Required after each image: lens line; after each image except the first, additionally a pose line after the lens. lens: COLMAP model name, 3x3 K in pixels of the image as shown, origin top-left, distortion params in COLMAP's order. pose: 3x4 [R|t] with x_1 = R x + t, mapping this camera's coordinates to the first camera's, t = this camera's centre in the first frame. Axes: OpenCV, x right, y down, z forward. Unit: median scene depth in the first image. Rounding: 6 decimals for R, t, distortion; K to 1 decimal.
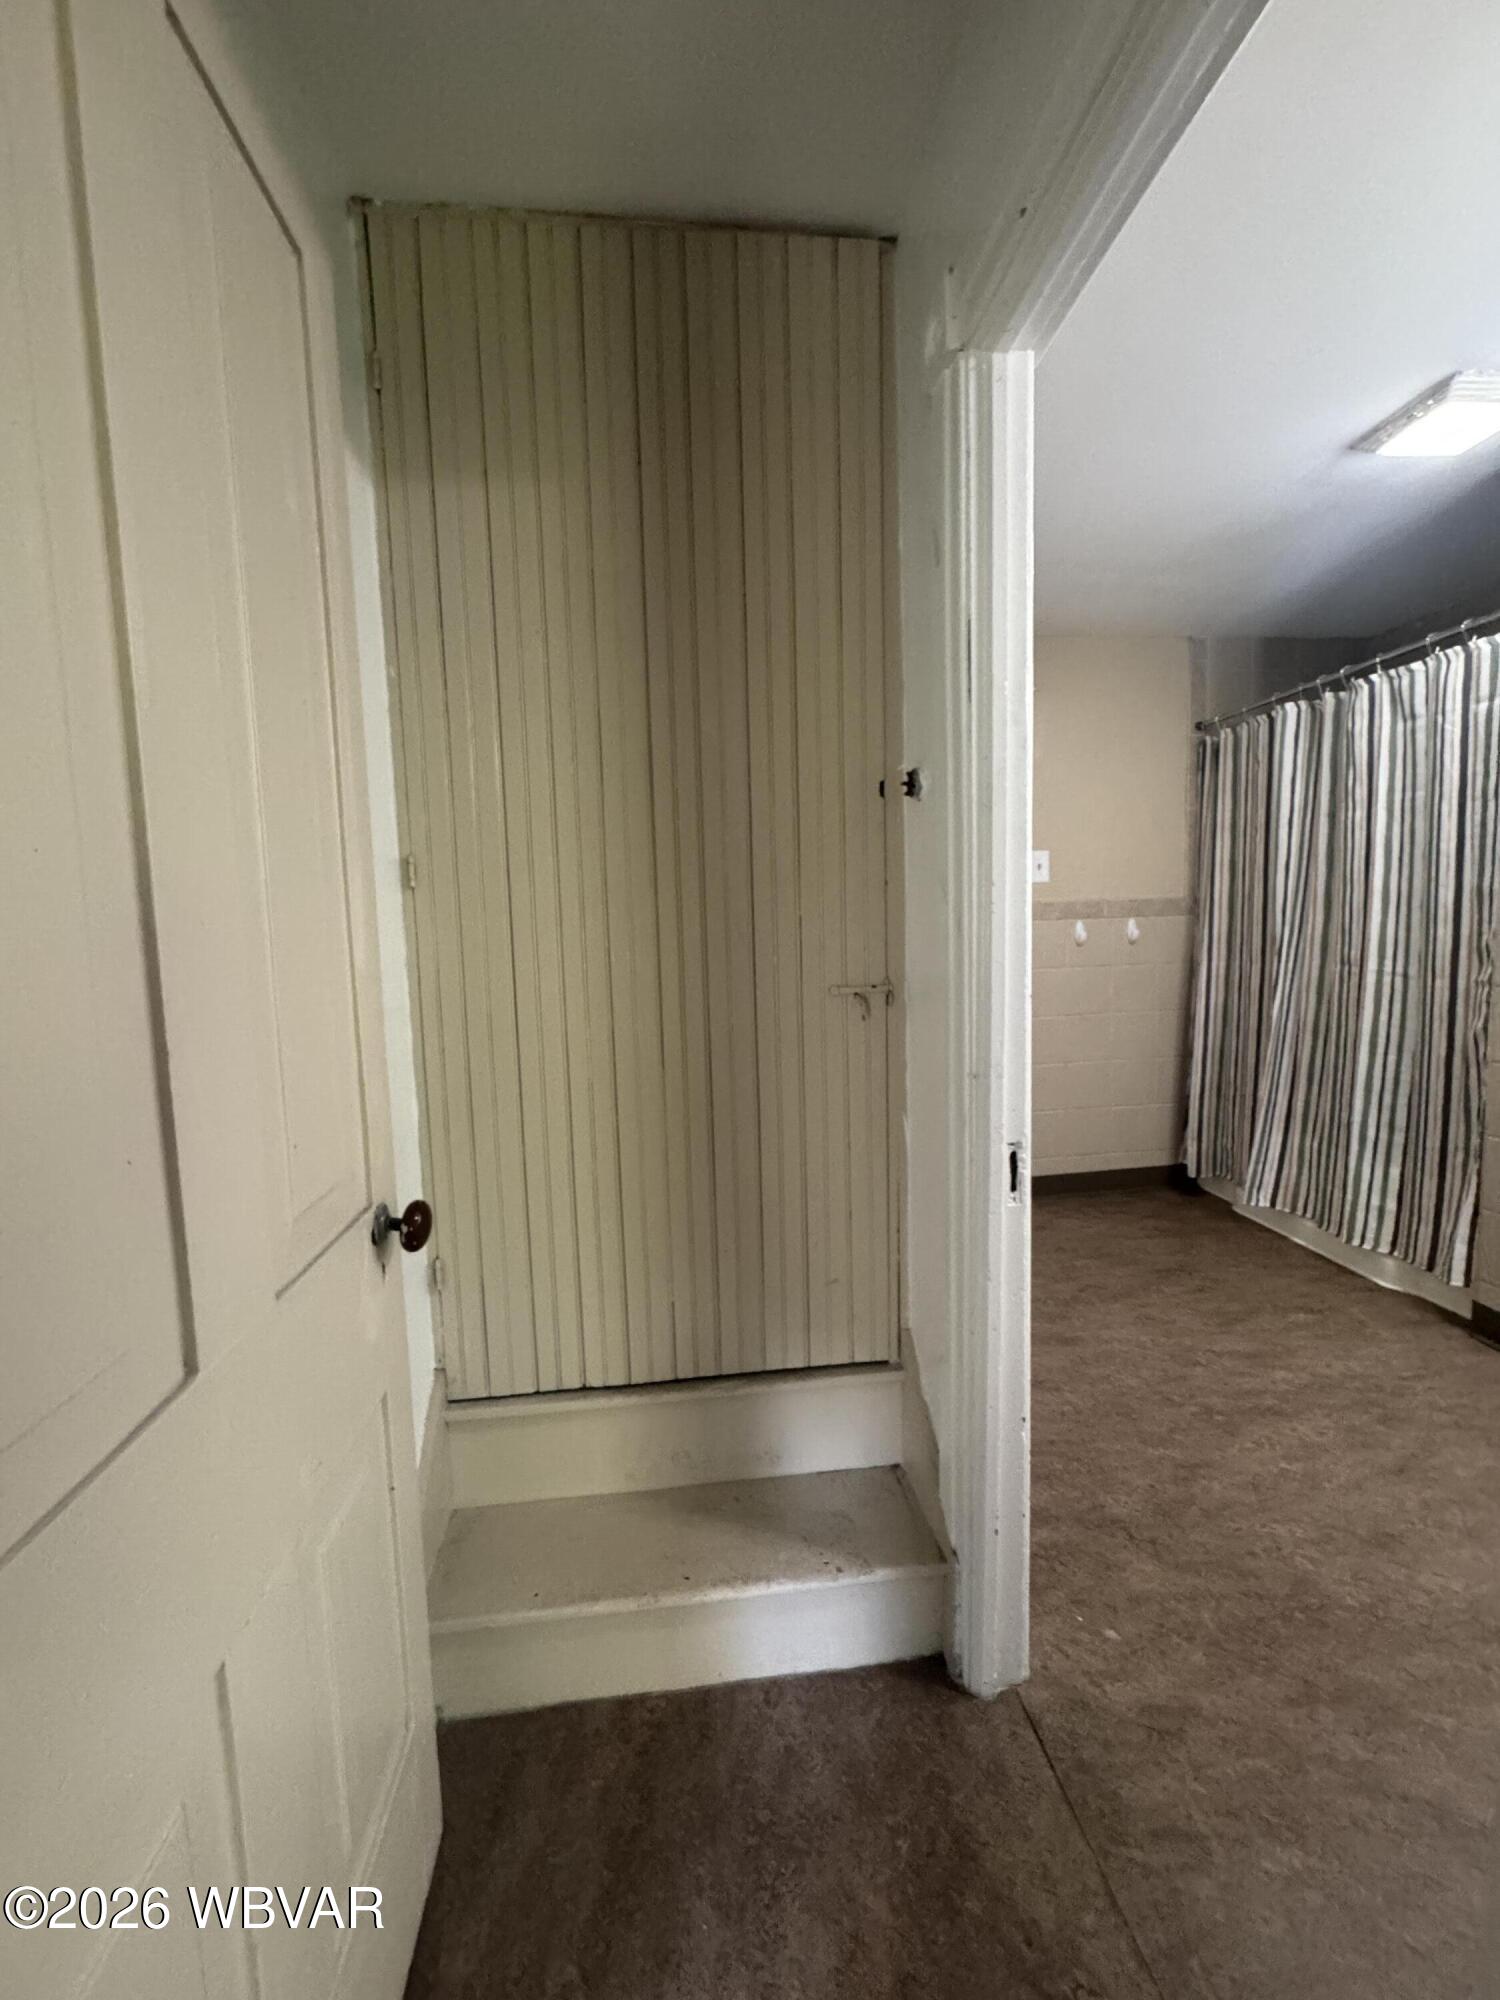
lens RADIAL K [[794.7, 0, 760.9], [0, 794.7, 994.1], [0, 0, 1]] dist [-0.003194, 0.000310]
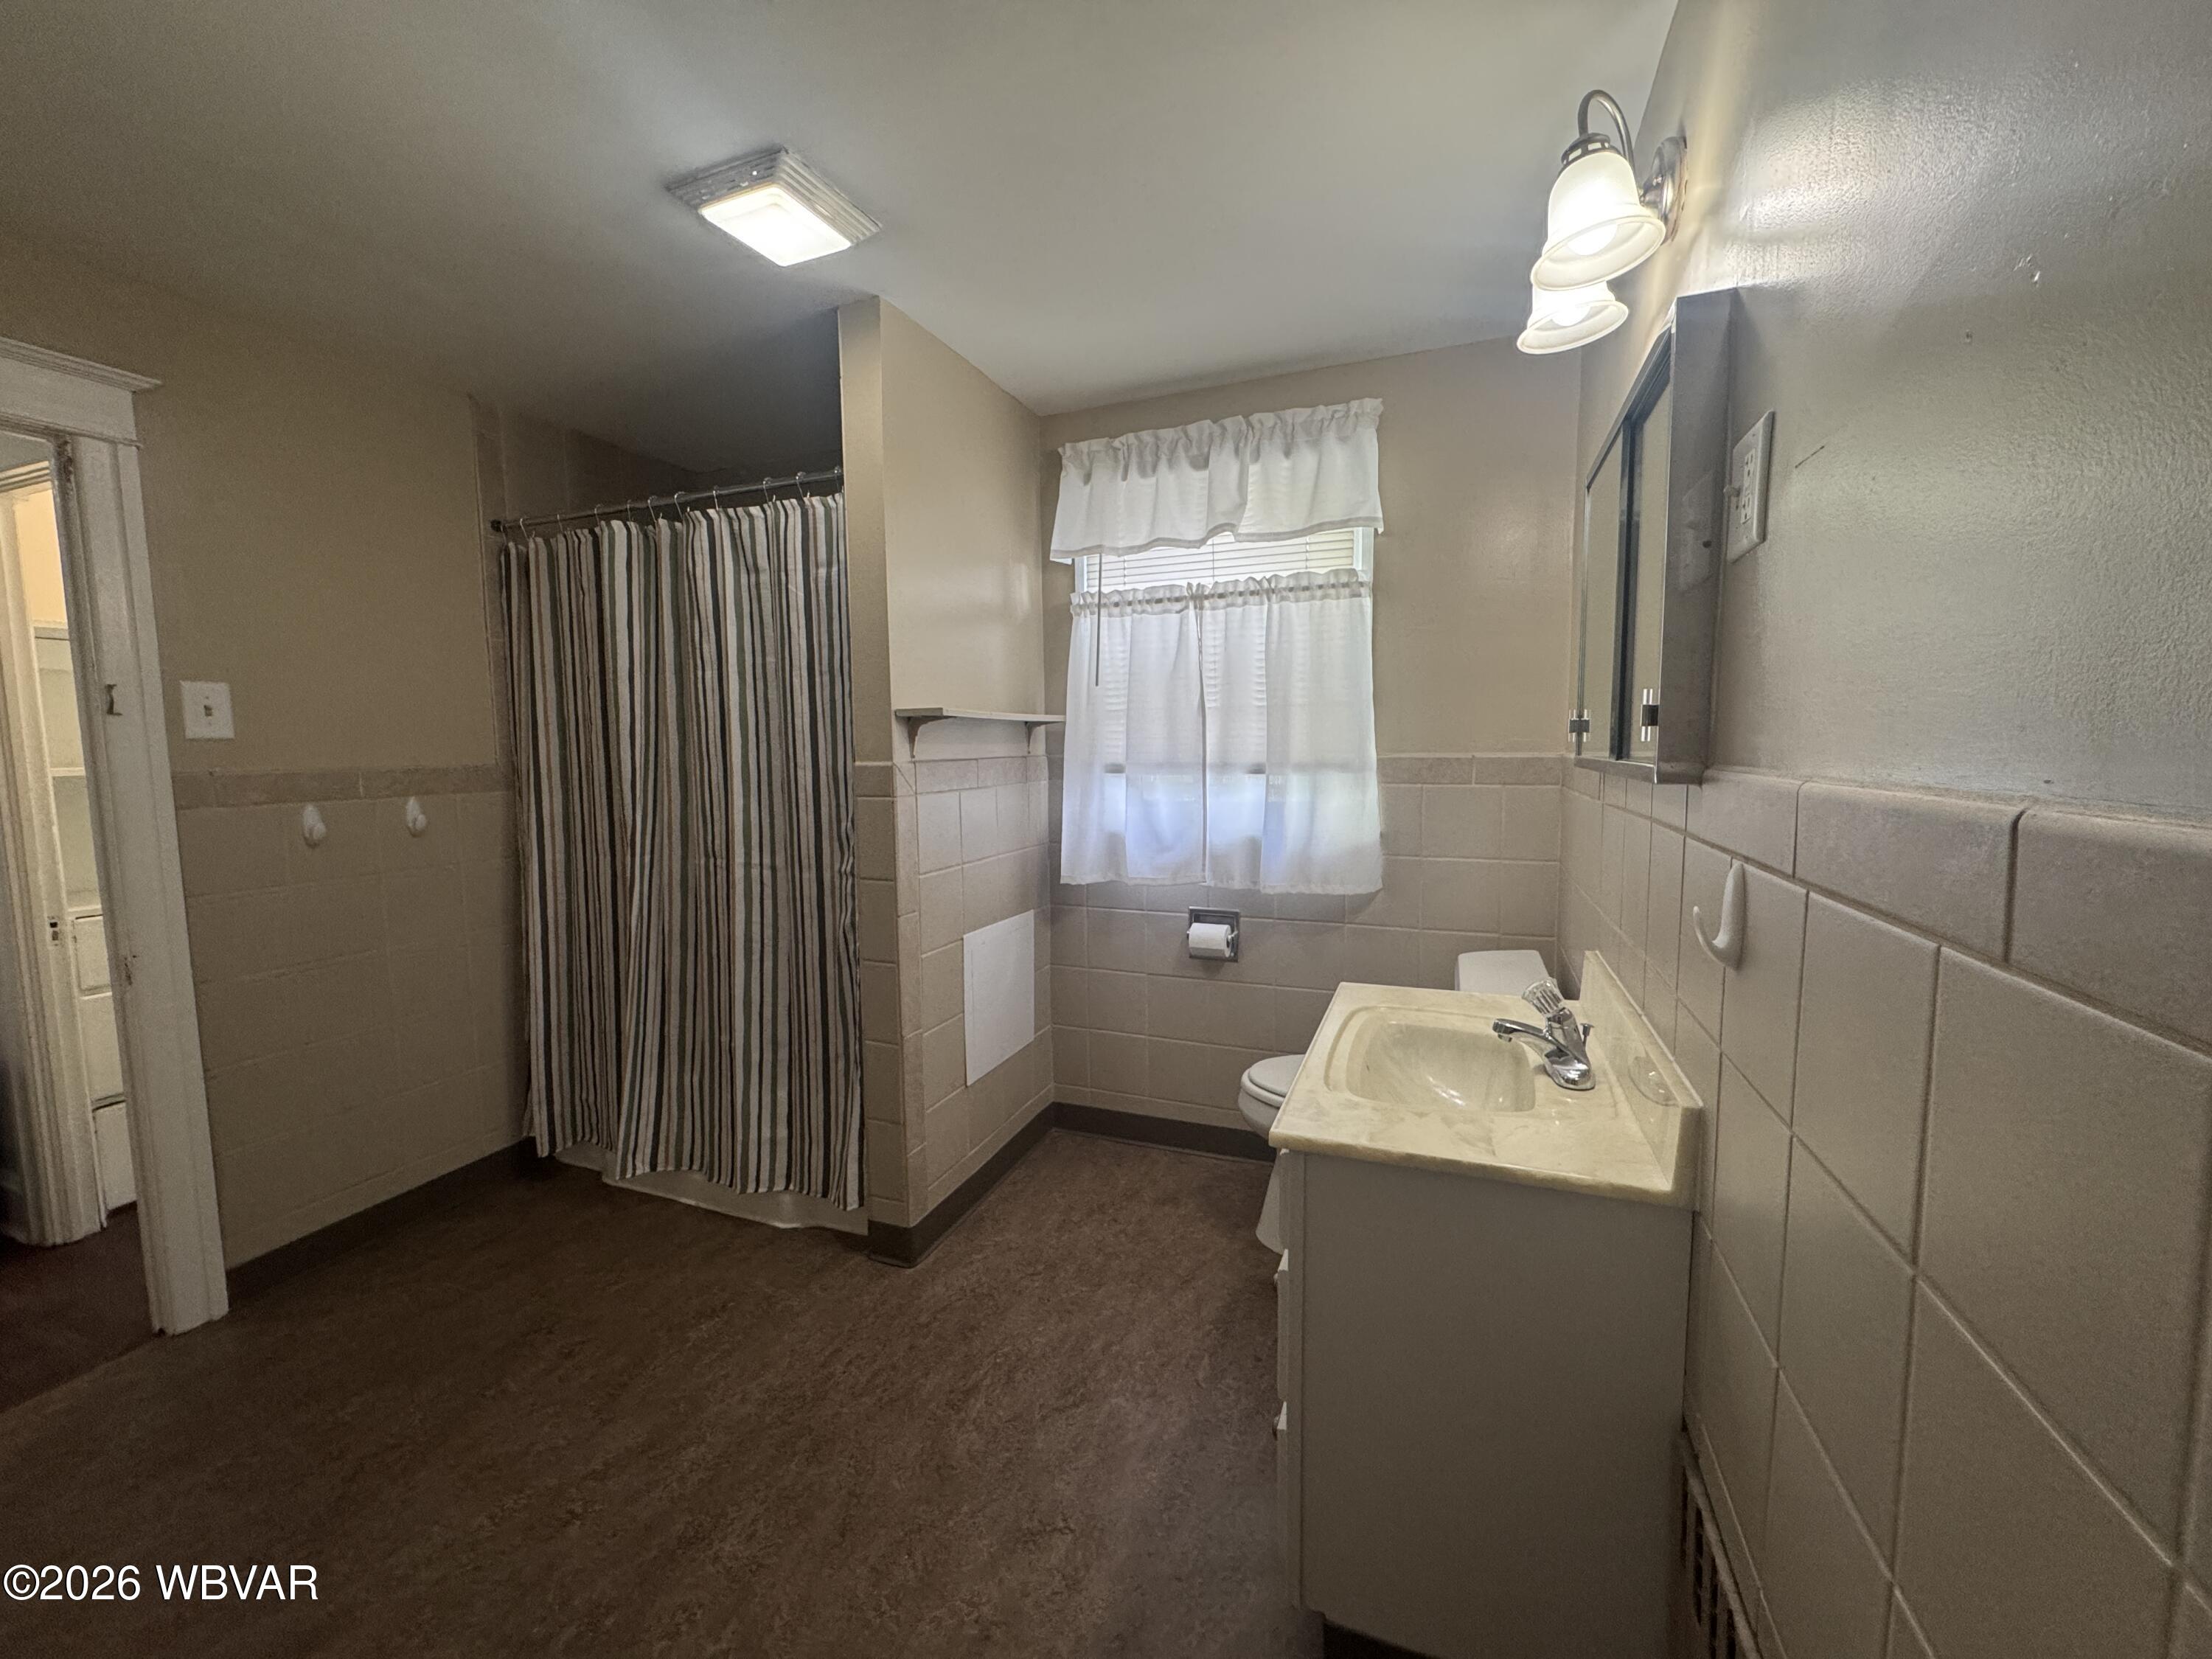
lens RADIAL K [[879.0, 0, 1106.0], [0, 879.0, 829.5], [0, 0, 1]] dist [-0.003194, 0.000310]
pose [[0.475138, -0.057979, 0.877999, 0.137594], [0.075271, 0.996847, 0.025094, -0.058612], [-0.876686, 0.054165, 0.478004, 0.209187]]
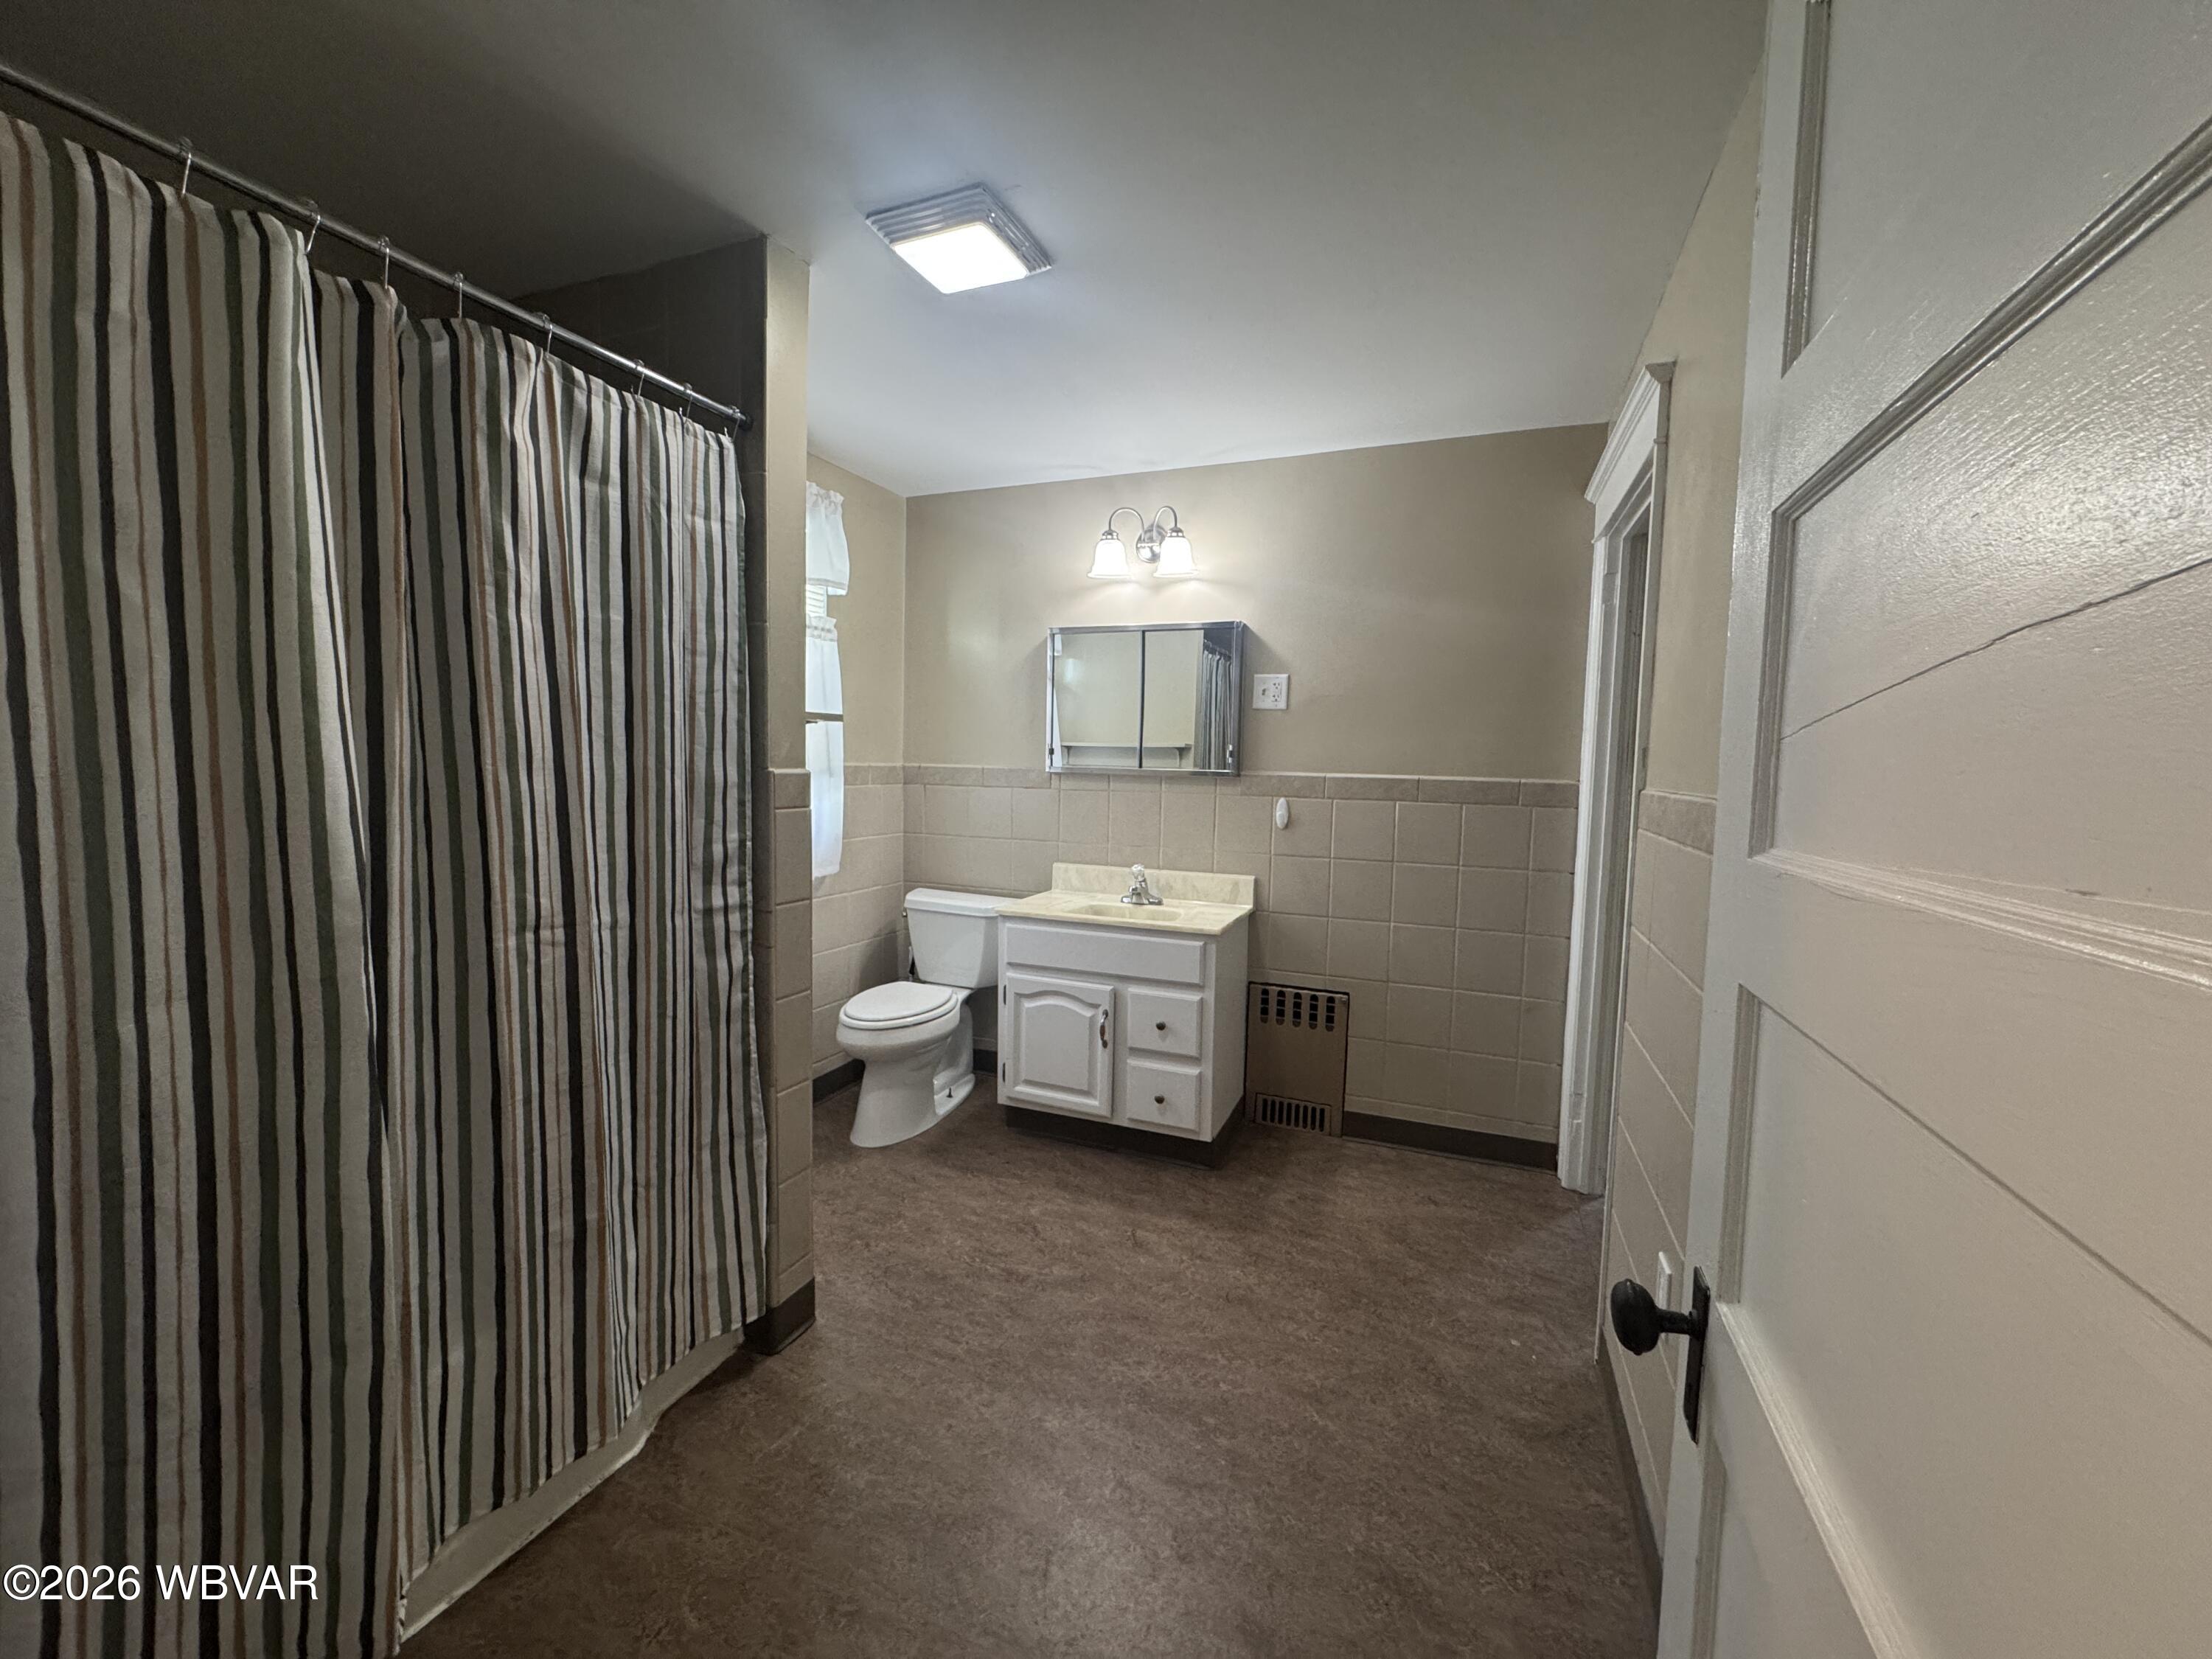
lens RADIAL K [[889.2, 0, 1102.6], [0, 889.2, 811.1], [0, 0, 1]] dist [-0.001161, 0.000036]
pose [[-0.871221, -0.020070, 0.490480, 0.168316], [0.050080, 0.990317, 0.129479, -0.164548], [-0.488329, 0.137368, -0.861780, 1.290496]]
